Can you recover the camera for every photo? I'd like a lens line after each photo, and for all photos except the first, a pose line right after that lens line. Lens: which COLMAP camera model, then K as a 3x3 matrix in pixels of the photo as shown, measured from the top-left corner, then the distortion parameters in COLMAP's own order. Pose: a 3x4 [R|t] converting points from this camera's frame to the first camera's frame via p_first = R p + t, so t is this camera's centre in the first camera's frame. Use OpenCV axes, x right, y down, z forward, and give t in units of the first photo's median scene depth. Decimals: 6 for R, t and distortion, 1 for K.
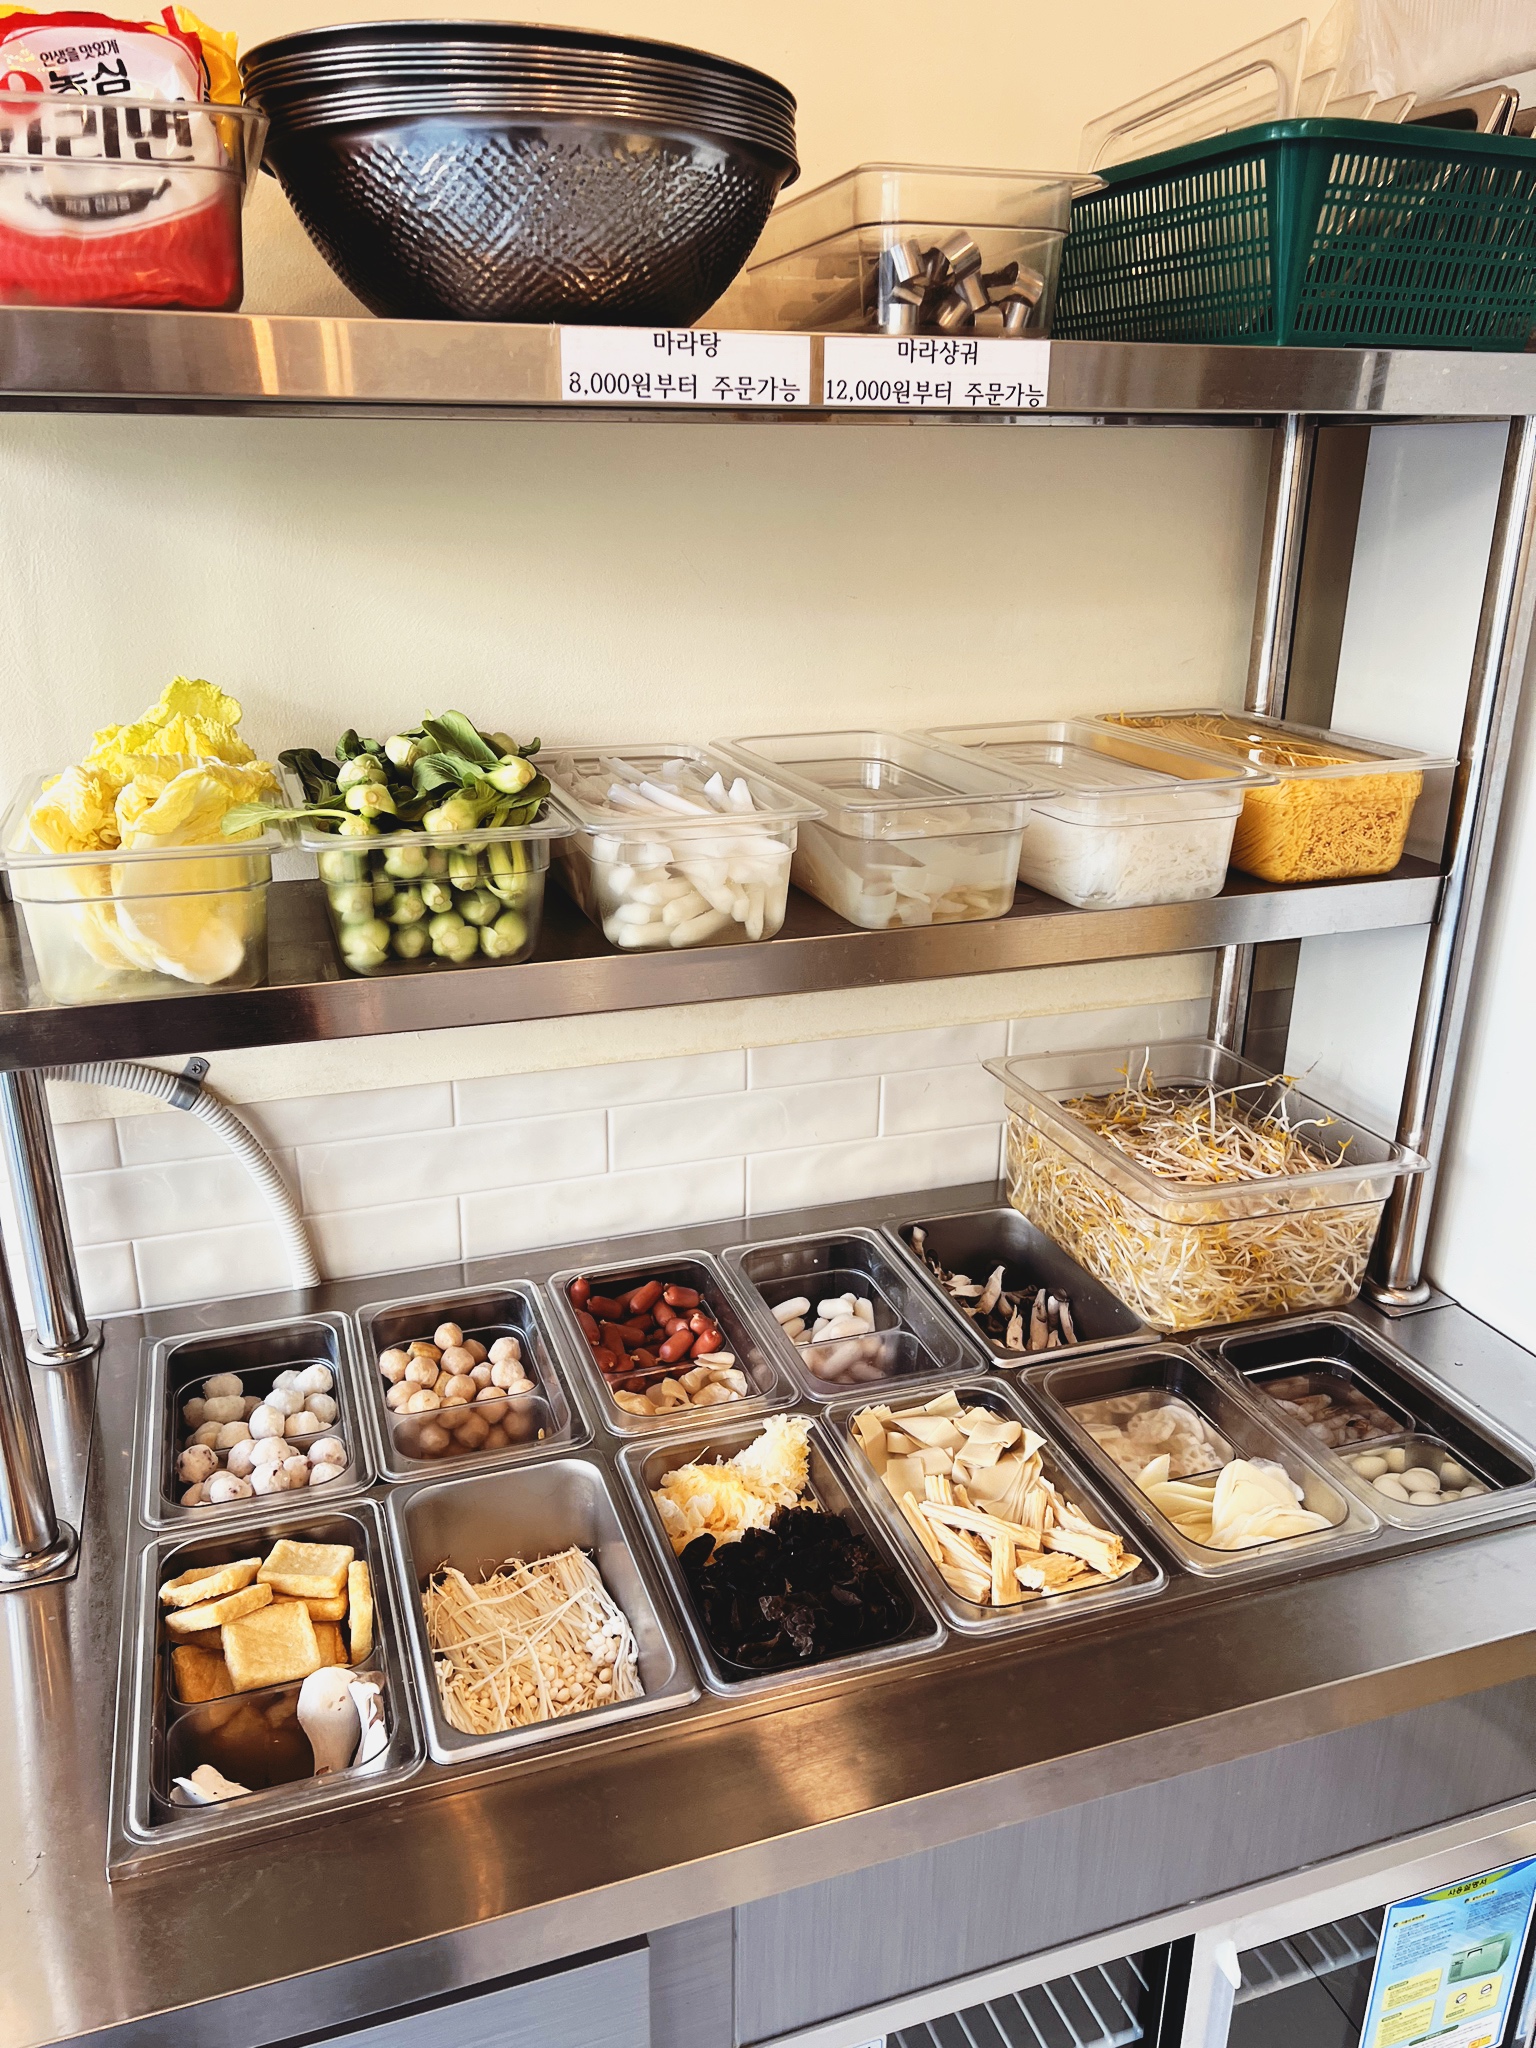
lens RADIAL K [[1519.9, 0, 753.8], [0, 1519.9, 1031.7], [0, 0, 1]] dist [0.004001, 0.001205]
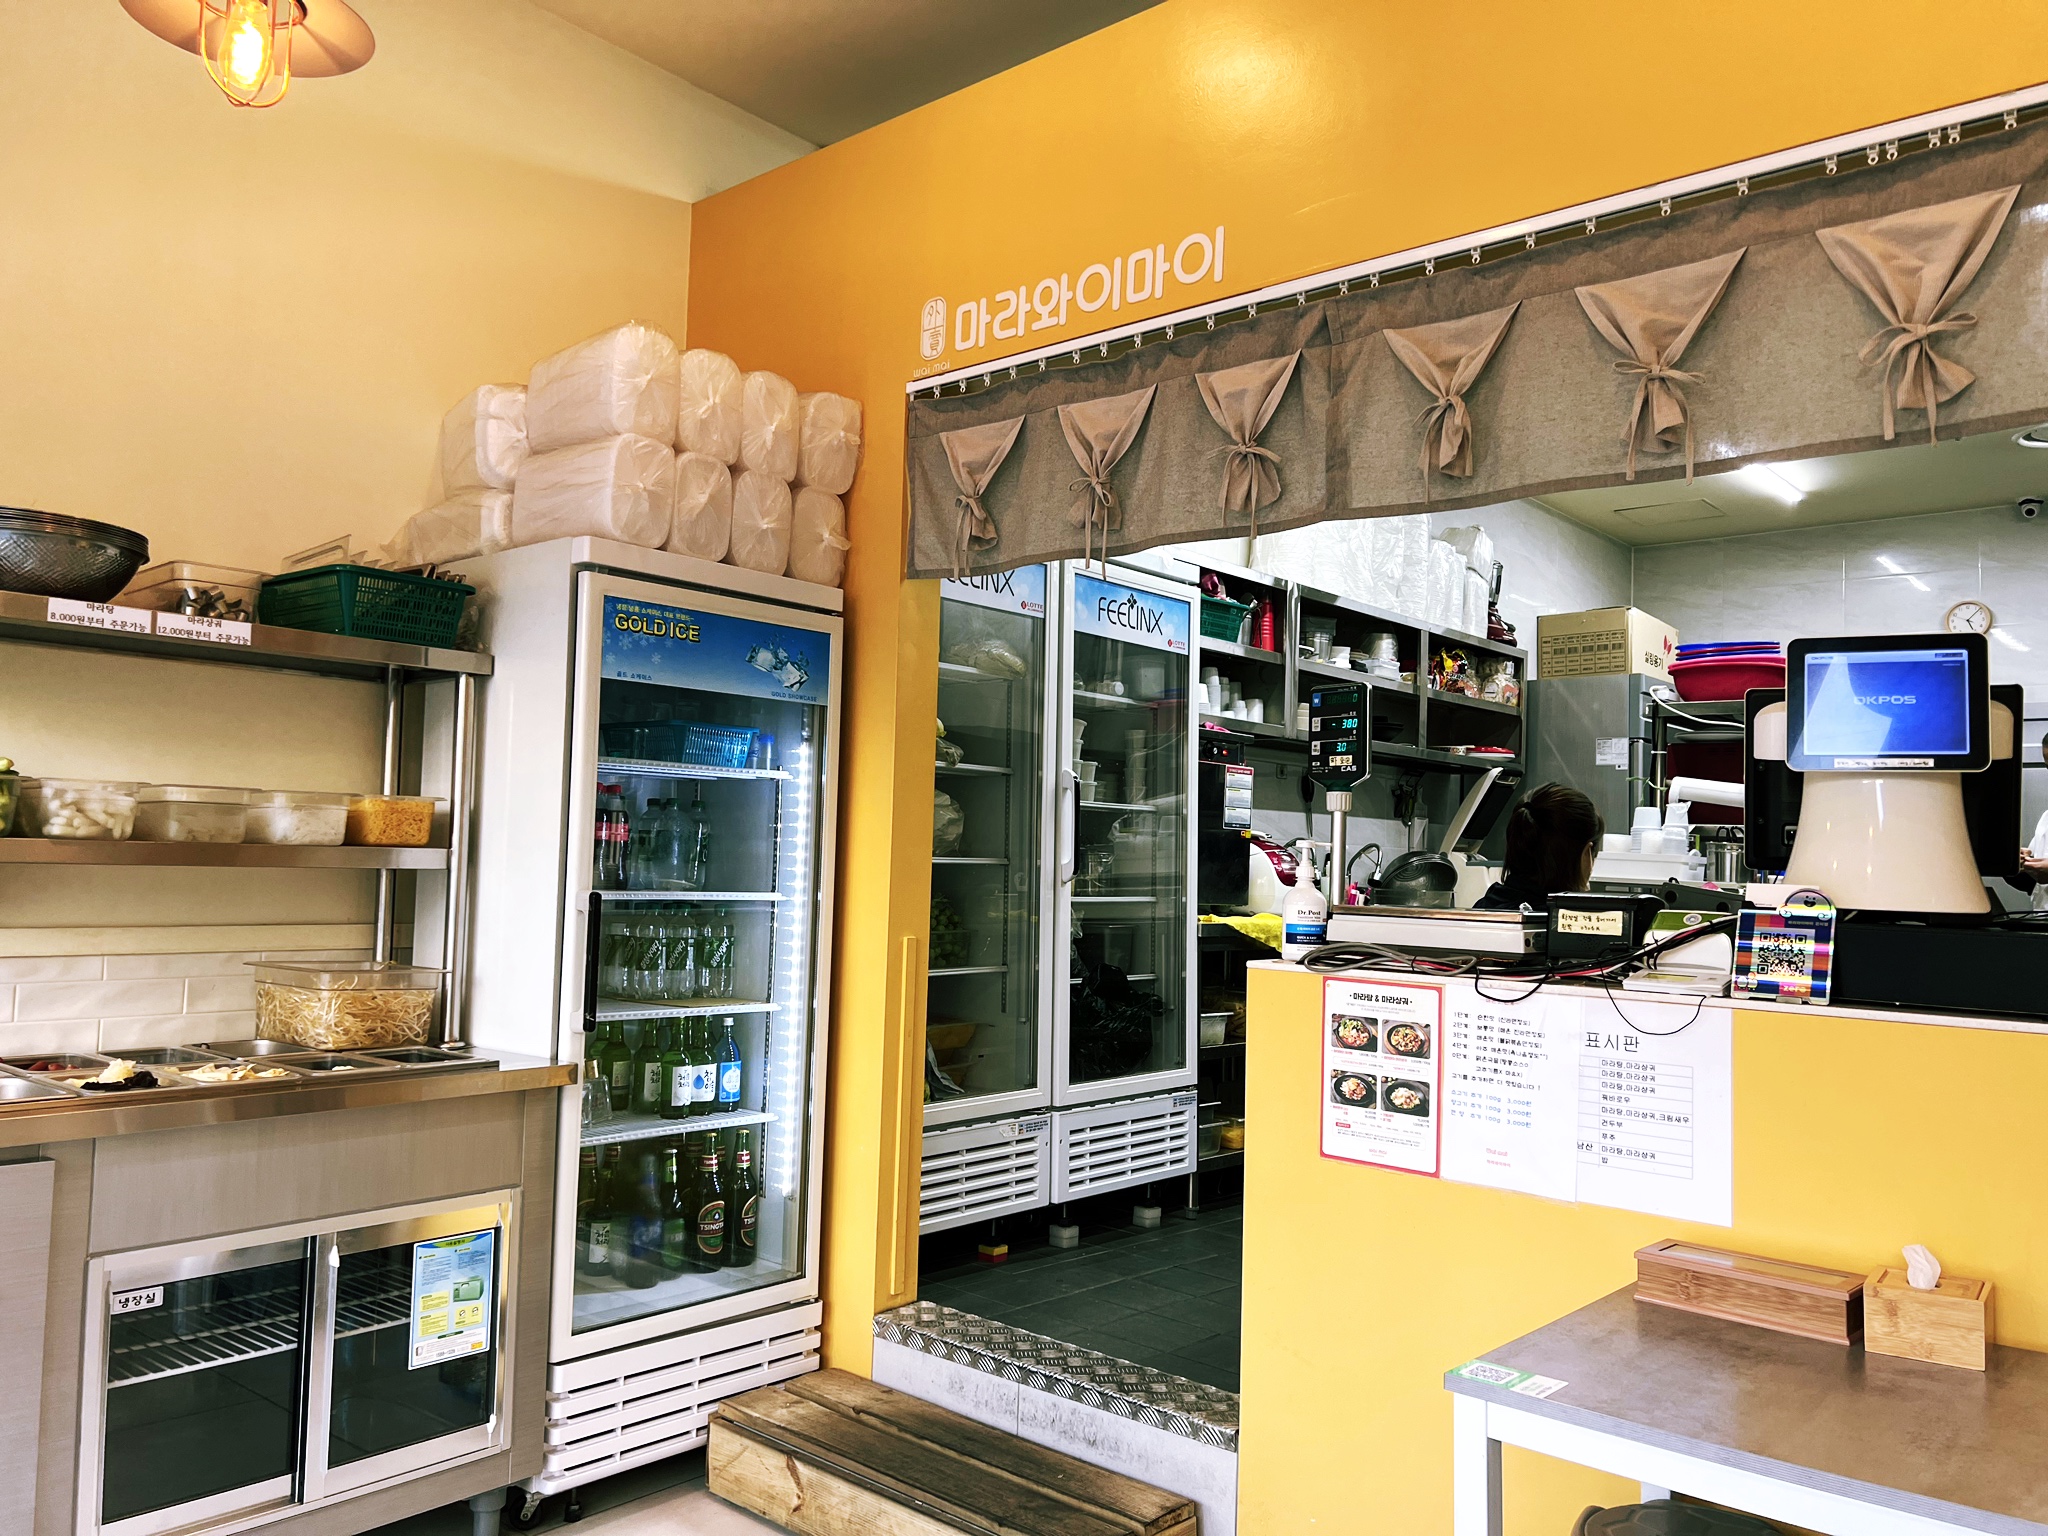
lens RADIAL K [[1519.9, 0, 1031.6], [0, 1519.9, 782.4], [0, 0, 1]] dist [0.004001, 0.001205]
pose [[0.853916, 0.045832, 0.518389, -0.016104], [0.159821, 0.924882, -0.345036, 0.939735], [-0.495262, 0.377481, 0.782447, -1.664114]]
